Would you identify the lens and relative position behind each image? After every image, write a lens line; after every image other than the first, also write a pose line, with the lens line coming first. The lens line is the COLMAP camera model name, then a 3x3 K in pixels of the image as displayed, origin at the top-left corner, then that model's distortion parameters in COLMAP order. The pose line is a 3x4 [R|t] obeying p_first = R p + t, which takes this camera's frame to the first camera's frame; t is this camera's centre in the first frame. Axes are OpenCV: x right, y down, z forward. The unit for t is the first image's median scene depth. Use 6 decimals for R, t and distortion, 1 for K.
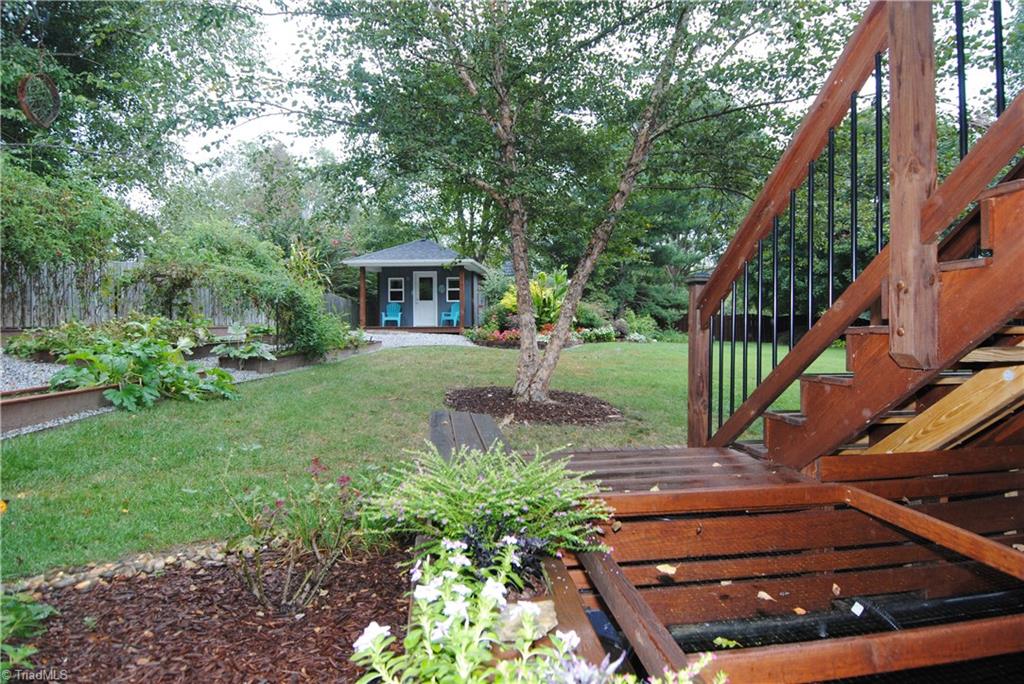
lens RADIAL K [[540.0, 0, 514.9], [0, 540.0, 336.3], [0, 0, 1]] dist [-0.004367, -0.003717]
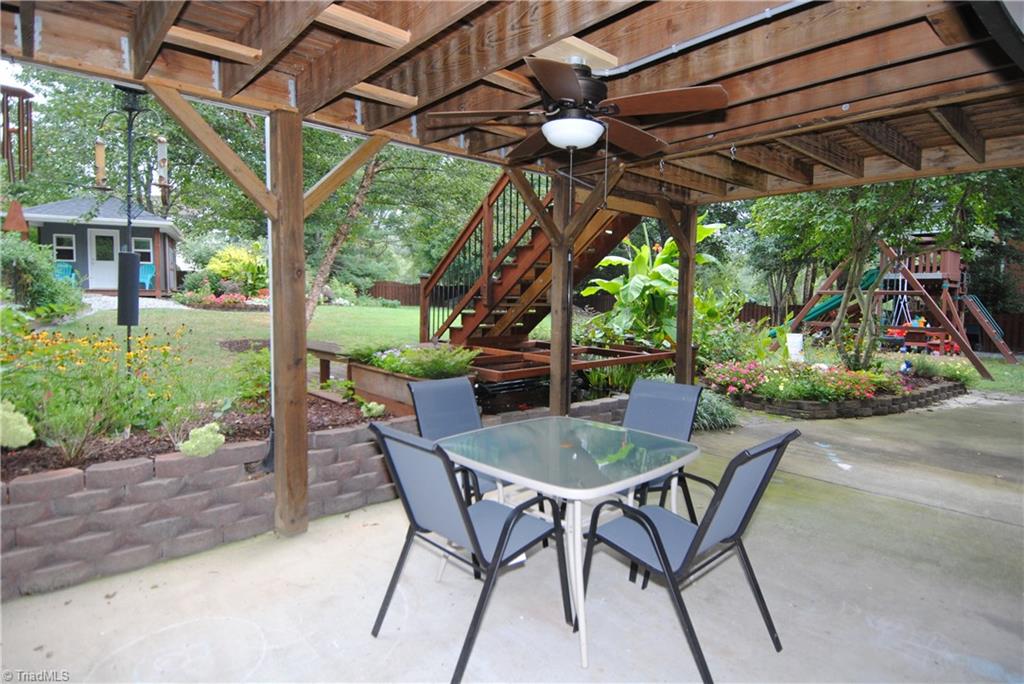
lens RADIAL K [[540.0, 0, 512.6], [0, 540.0, 341.9], [0, 0, 1]] dist [-0.004367, -0.003717]
pose [[0.839588, -0.033109, 0.542214, -0.105236], [-0.006528, 0.997454, 0.071015, 0.002727], [-0.543185, -0.063163, 0.837234, -0.205325]]
